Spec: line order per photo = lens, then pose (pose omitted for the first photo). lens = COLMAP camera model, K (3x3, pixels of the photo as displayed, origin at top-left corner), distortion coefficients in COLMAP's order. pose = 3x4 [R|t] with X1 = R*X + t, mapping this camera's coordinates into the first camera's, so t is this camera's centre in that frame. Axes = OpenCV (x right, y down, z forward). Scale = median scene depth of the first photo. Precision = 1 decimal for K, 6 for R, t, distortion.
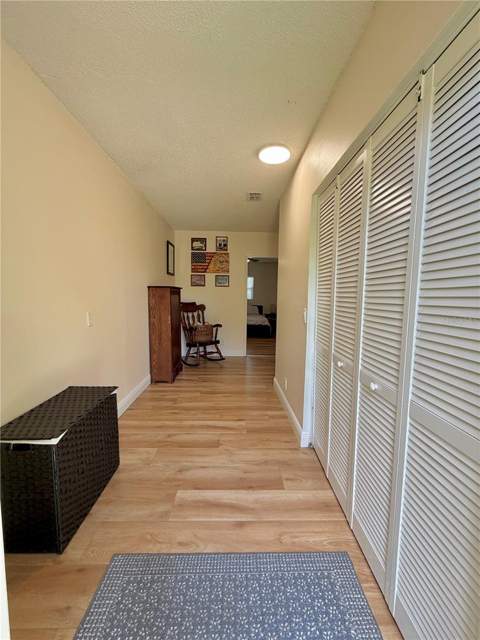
lens RADIAL K [[257.1, 0, 238.8], [0, 257.1, 319.0], [0, 0, 1]] dist [0.000143, -0.000008]
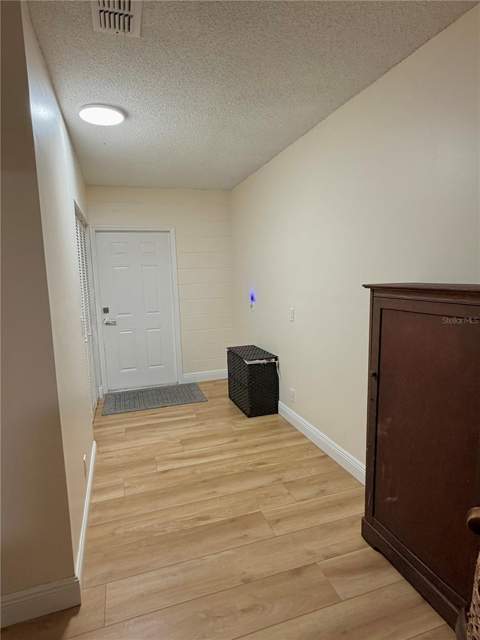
lens RADIAL K [[352.9, 0, 240.5], [0, 352.9, 321.2], [0, 0, 1]] dist [0.001966, 0.000295]
pose [[-0.952168, 0.049992, -0.301458, 0.089455], [-0.016744, 0.976509, 0.214826, -0.263663], [0.305116, 0.209598, -0.928963, 2.064804]]
